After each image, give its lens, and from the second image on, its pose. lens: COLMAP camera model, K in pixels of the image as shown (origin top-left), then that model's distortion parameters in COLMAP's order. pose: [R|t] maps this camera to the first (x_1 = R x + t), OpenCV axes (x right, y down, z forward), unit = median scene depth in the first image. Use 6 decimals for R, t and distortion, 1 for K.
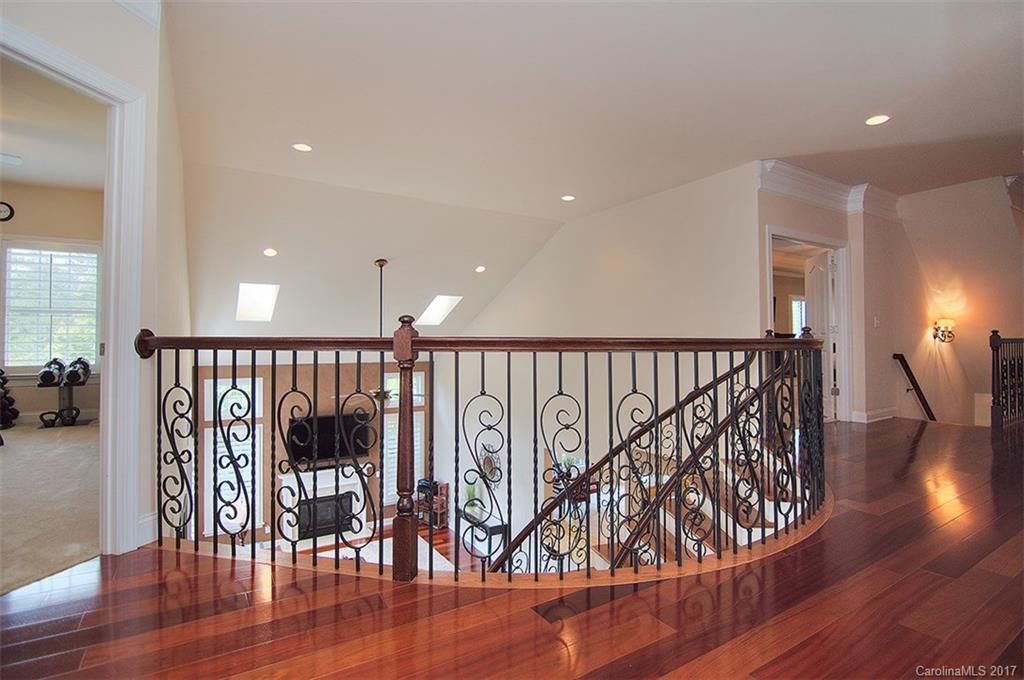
lens RADIAL K [[499.5, 0, 513.0], [0, 499.5, 333.6], [0, 0, 1]] dist [-0.017367, -0.000425]
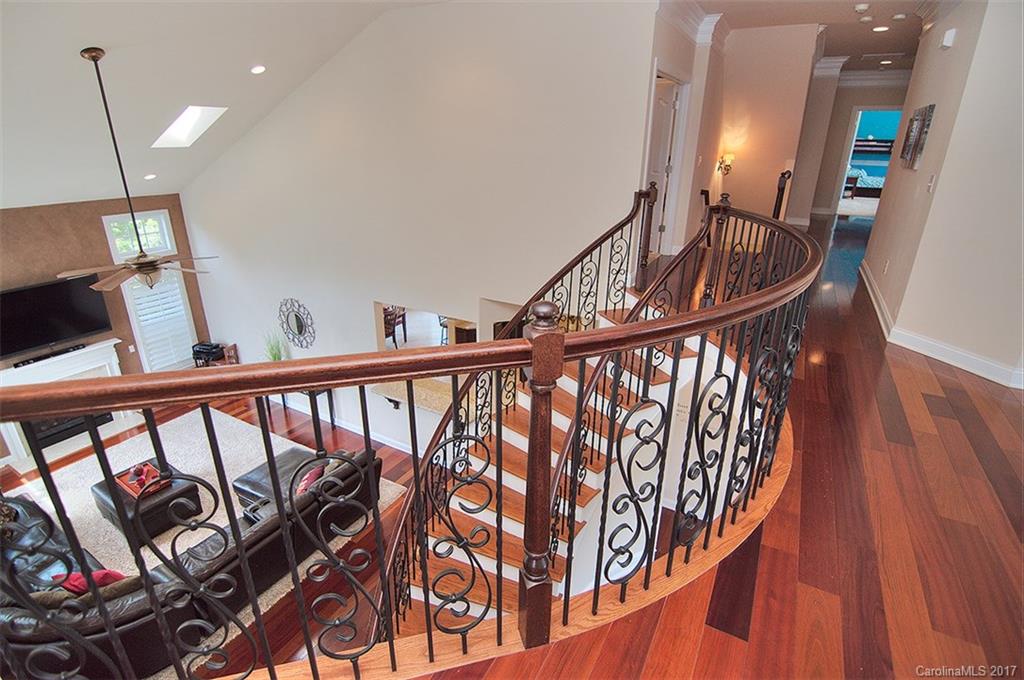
lens RADIAL K [[499.5, 0, 513.0], [0, 499.5, 333.6], [0, 0, 1]] dist [-0.017367, -0.000425]
pose [[0.879499, -0.161515, 0.447654, -0.151231], [-0.020032, 0.927249, 0.373909, -0.064317], [-0.475479, -0.337820, 0.812279, 0.165286]]
